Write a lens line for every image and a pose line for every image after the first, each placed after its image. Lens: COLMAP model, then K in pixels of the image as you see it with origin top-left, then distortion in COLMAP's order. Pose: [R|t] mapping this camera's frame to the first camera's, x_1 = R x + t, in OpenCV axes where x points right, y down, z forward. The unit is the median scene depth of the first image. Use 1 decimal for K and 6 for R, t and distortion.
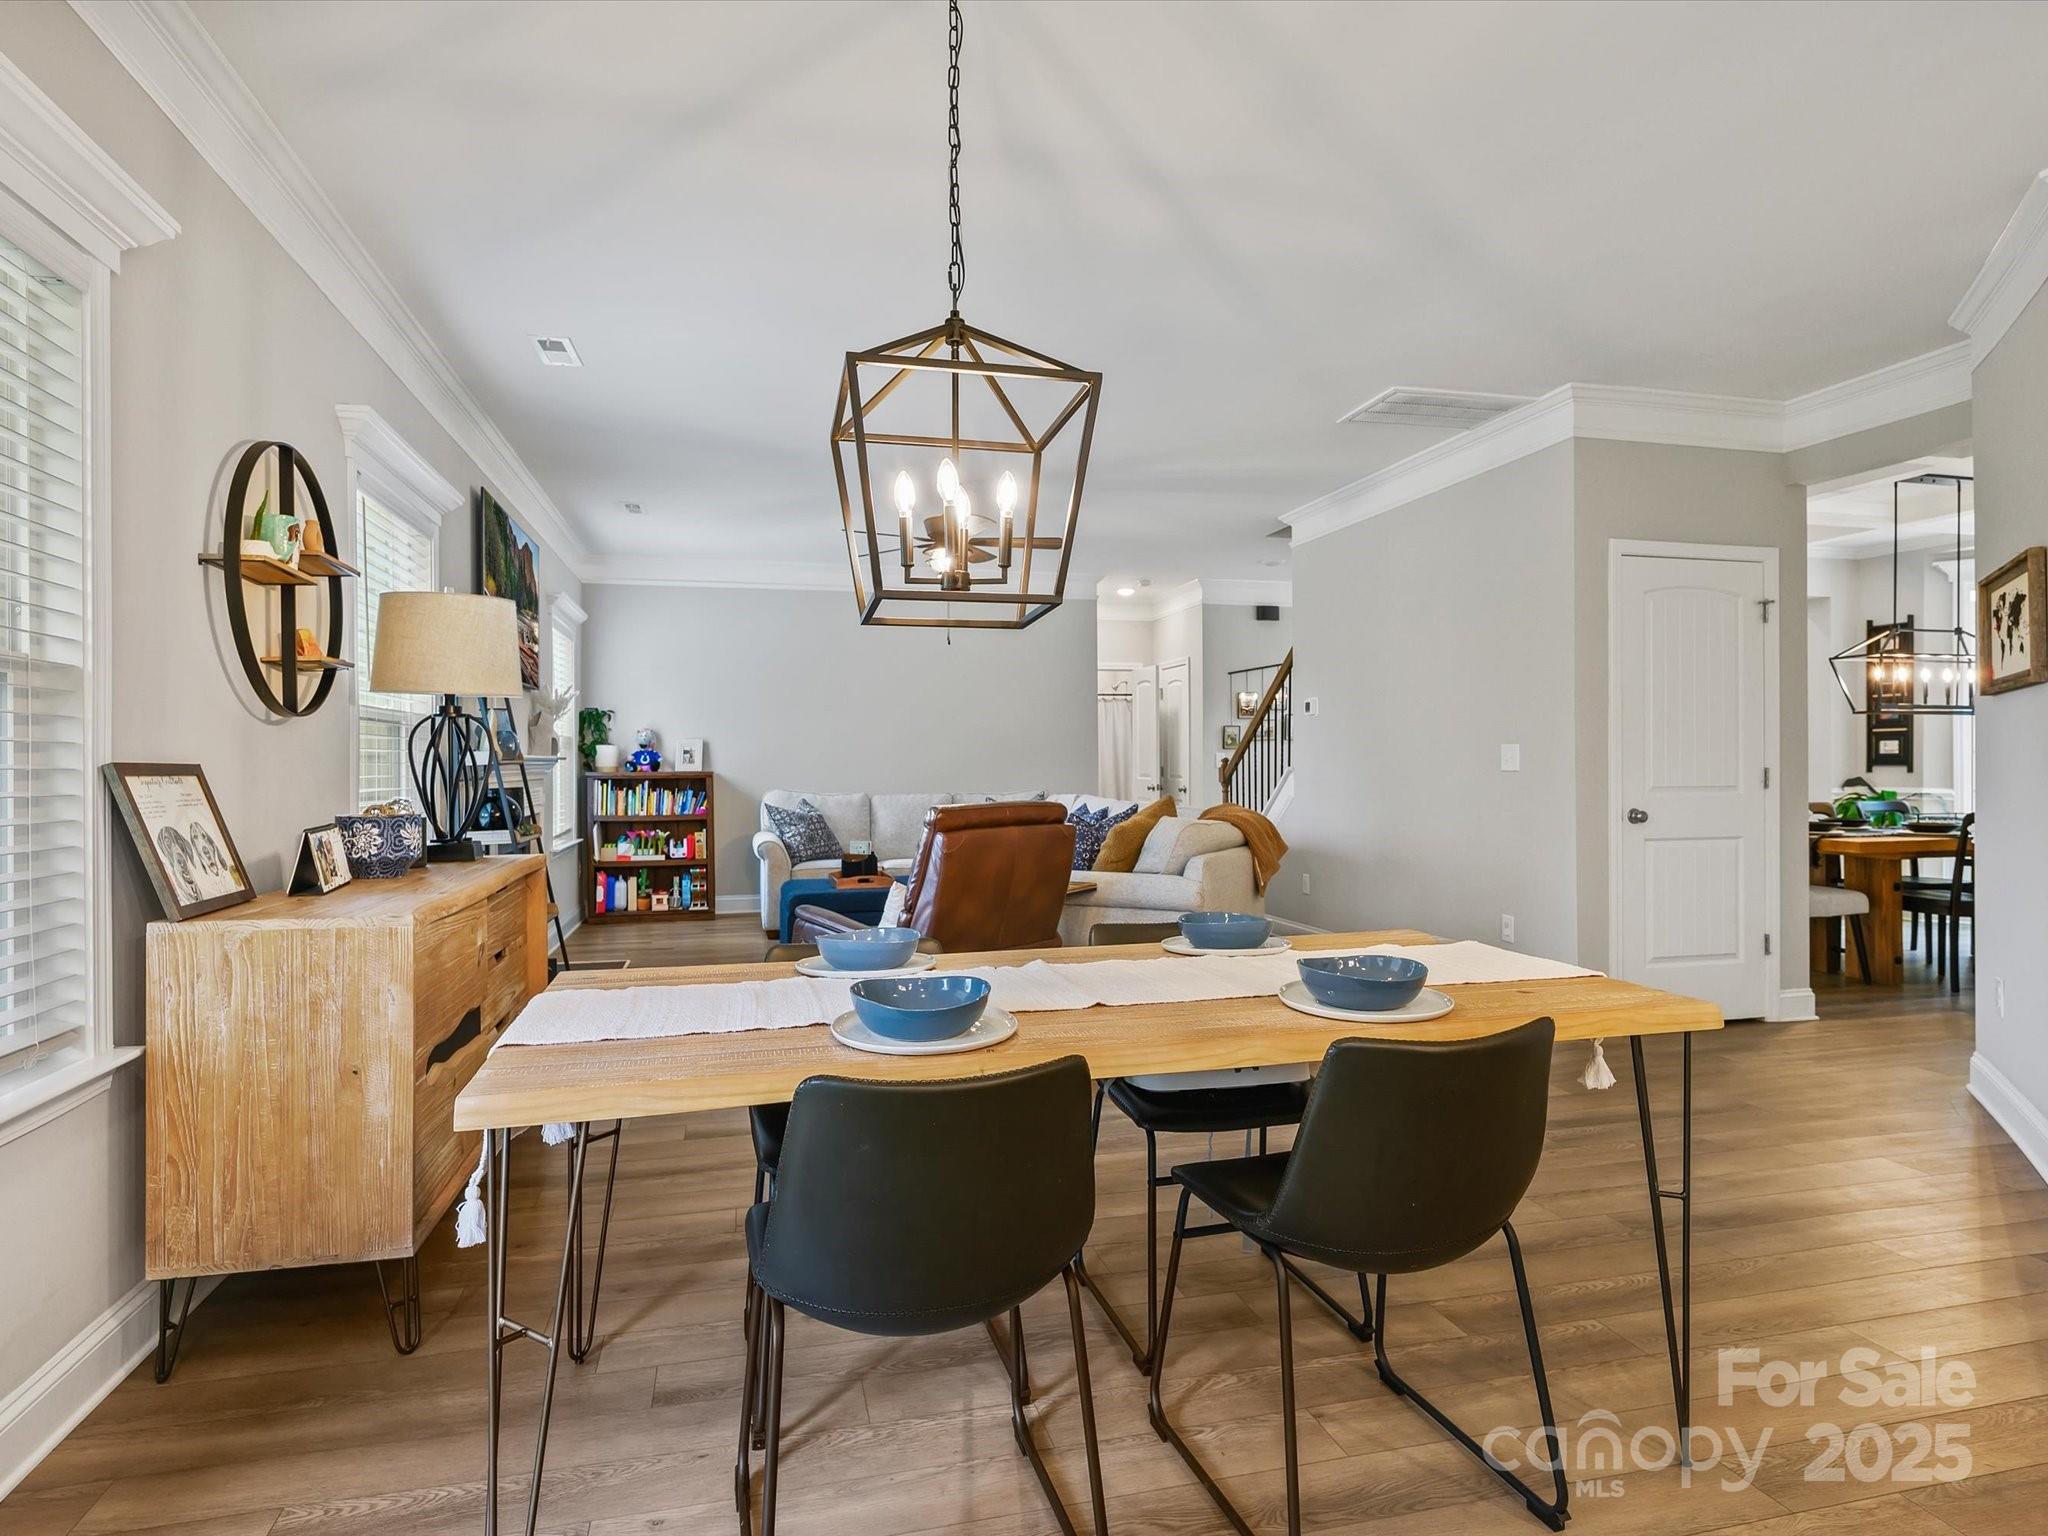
lens RADIAL K [[1075.2, 0, 954.6], [0, 1075.2, 761.2], [0, 0, 1]] dist [-0.015613, -0.001563]
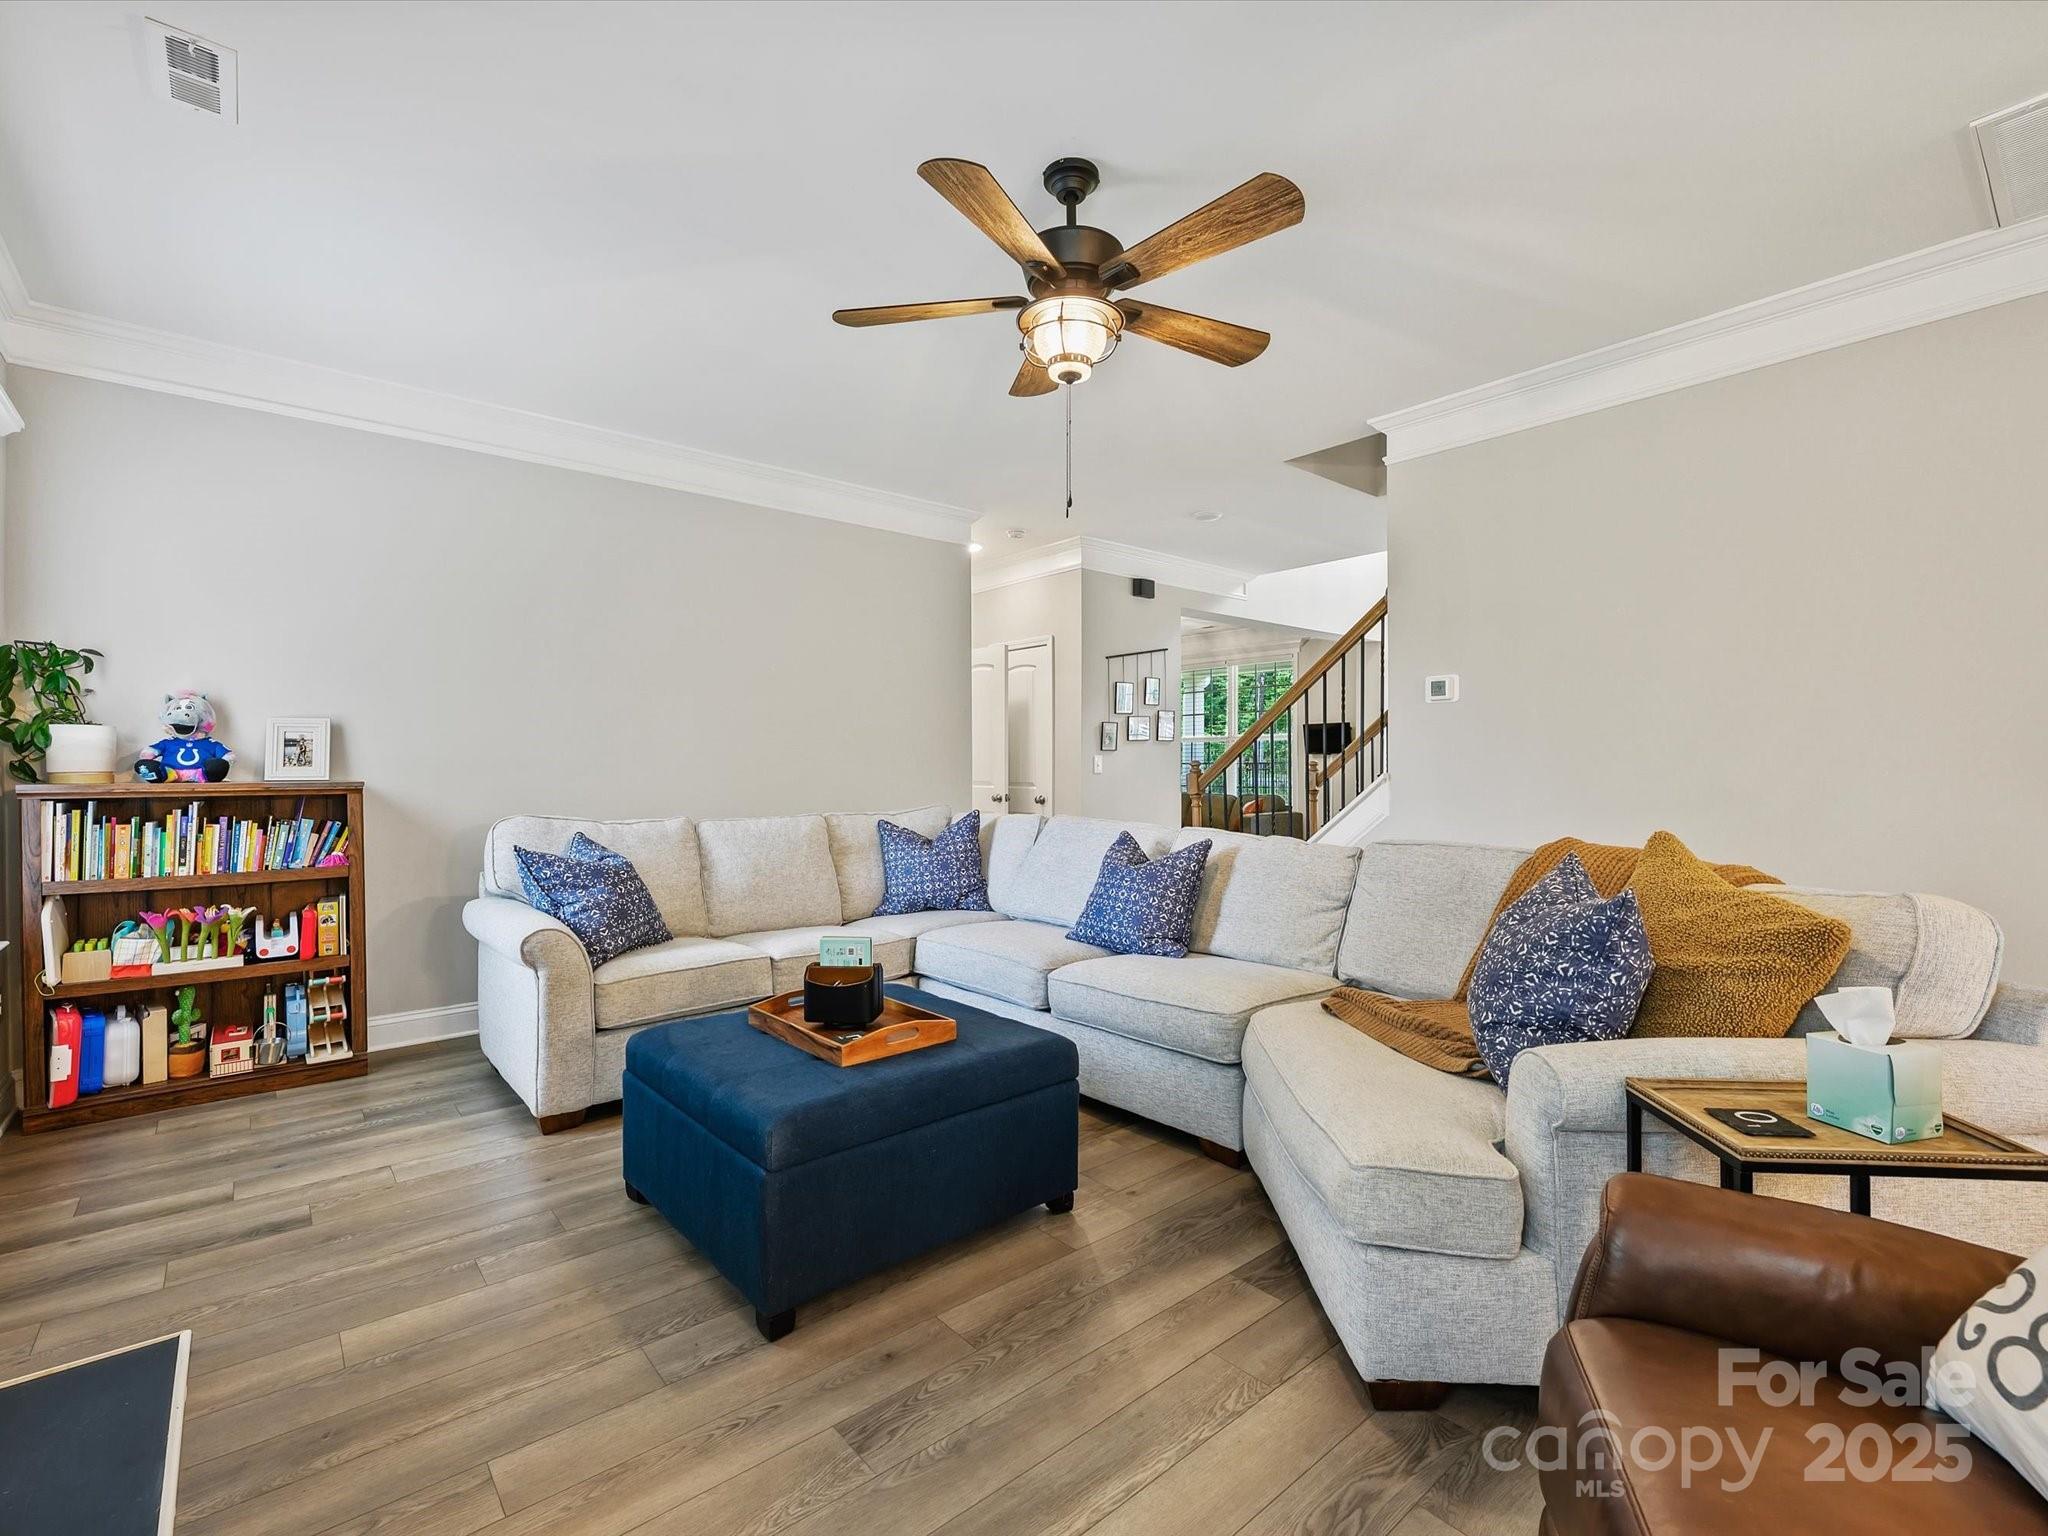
lens RADIAL K [[928.5, 0, 1002.0], [0, 928.5, 770.0], [0, 0, 1]] dist [-0.002458, 0.000920]
pose [[0.886566, 0.001497, 0.462600, -0.161752], [-0.003712, 0.999986, 0.003878, 0.001227], [-0.462588, -0.005155, 0.886559, 0.477421]]
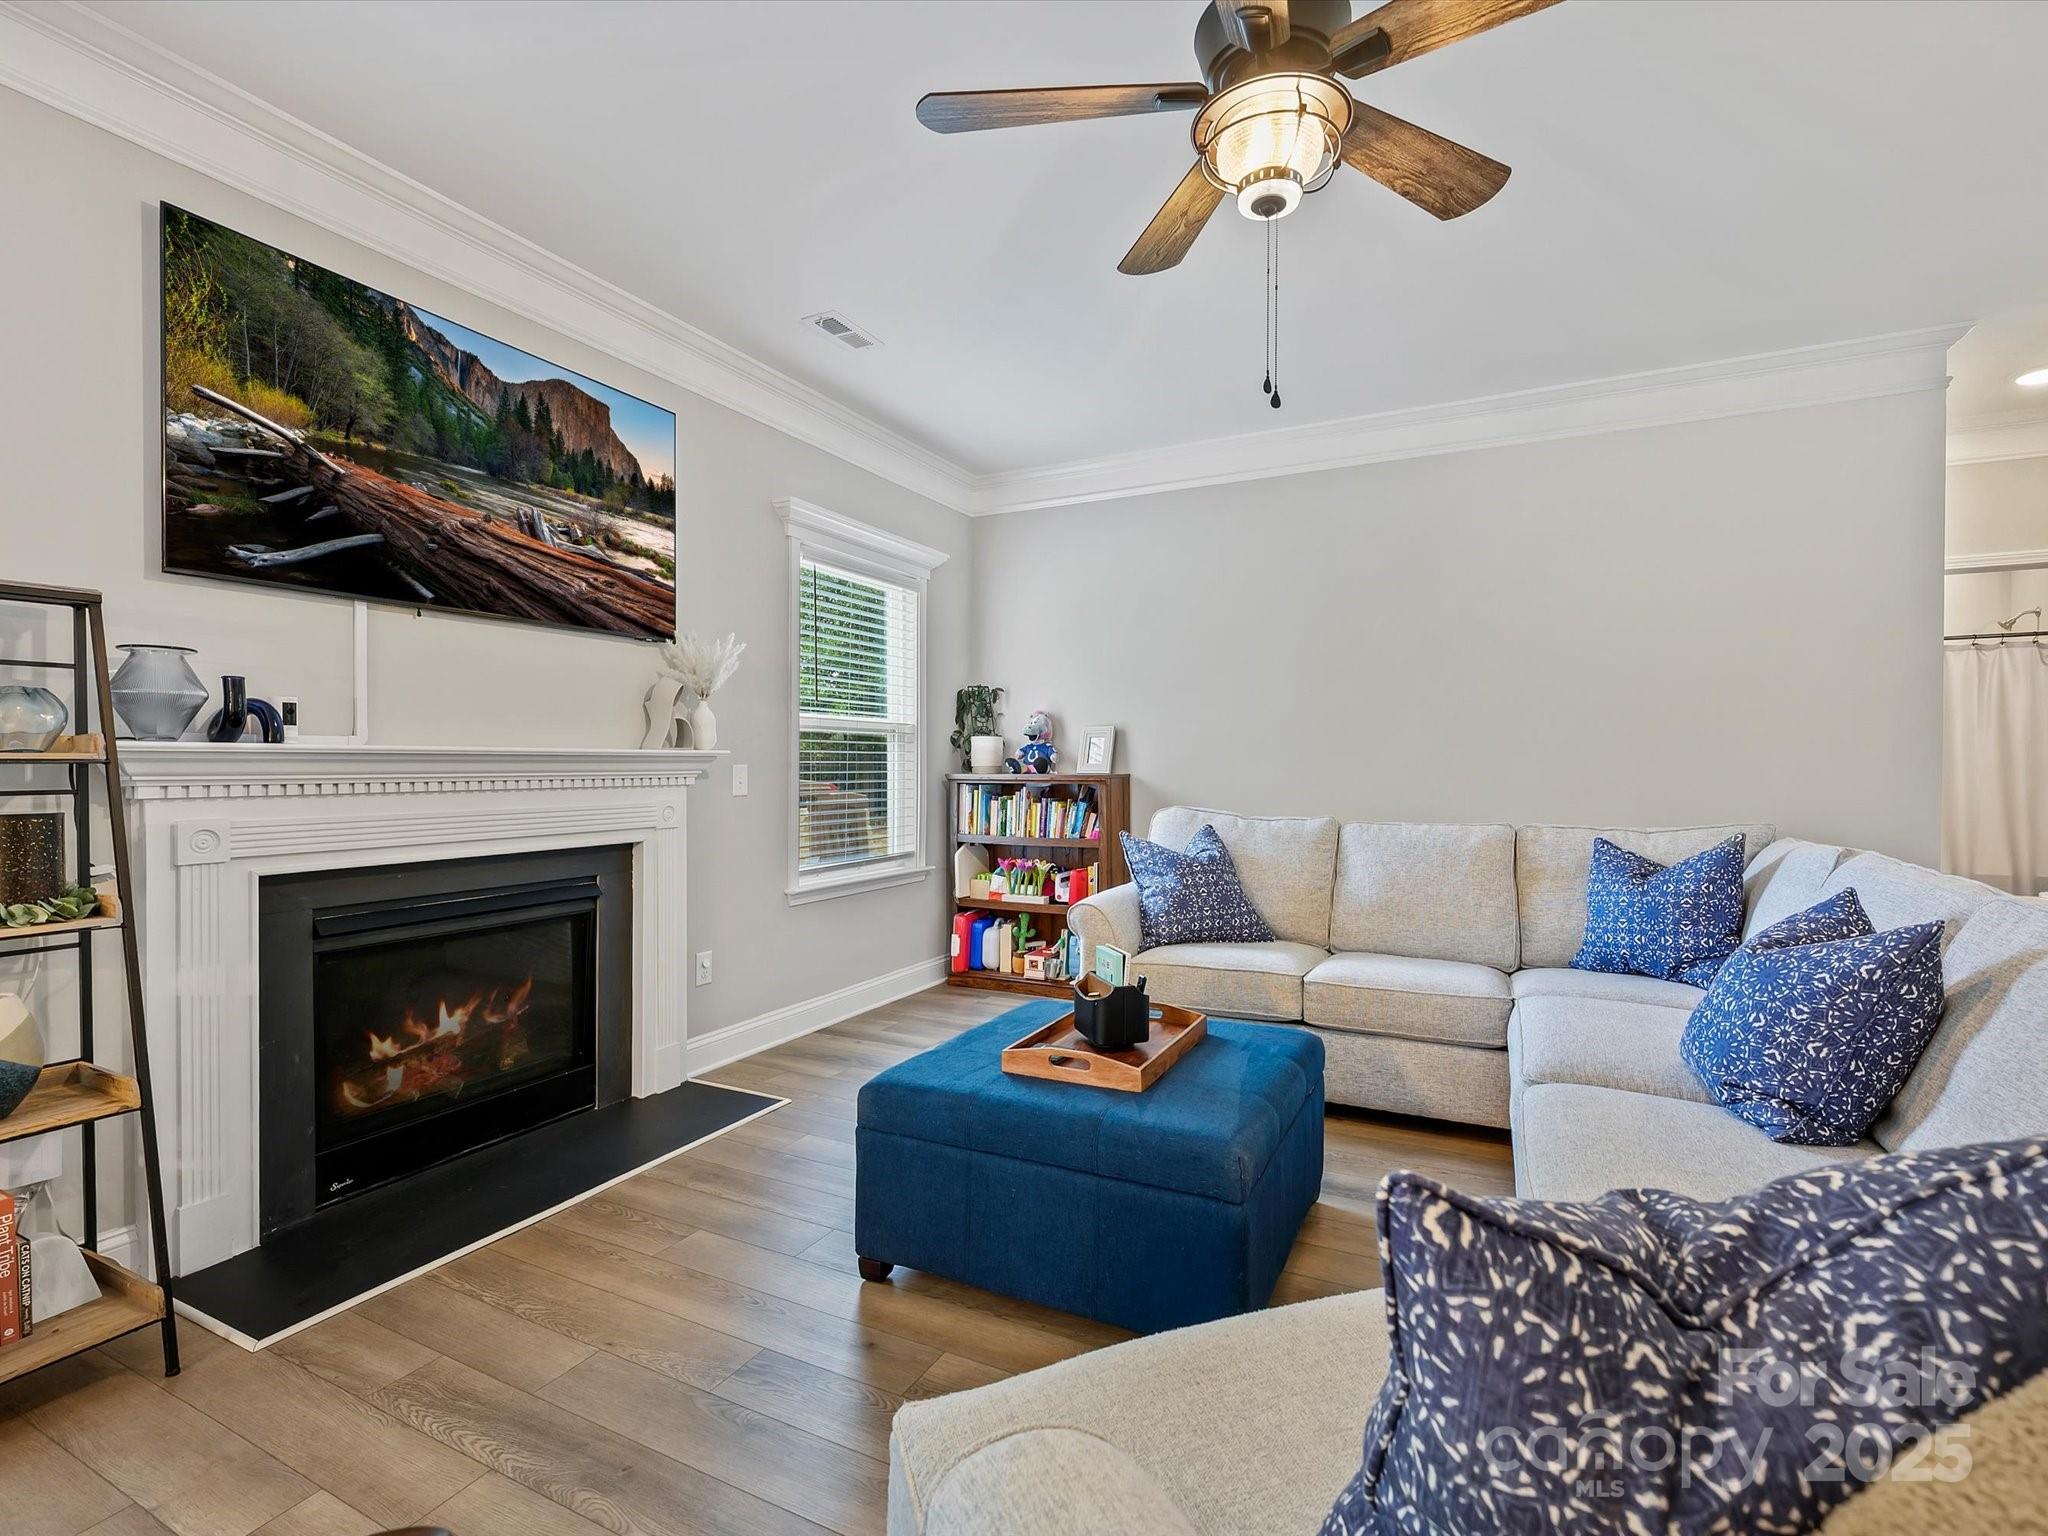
lens RADIAL K [[928.5, 0, 1018.7], [0, 928.5, 772.0], [0, 0, 1]] dist [-0.002458, 0.000920]
pose [[0.780603, 0.010379, -0.624941, 0.083752], [-0.003043, 0.999913, 0.012807, 0.000801], [0.625020, -0.008096, 0.780567, 0.534760]]
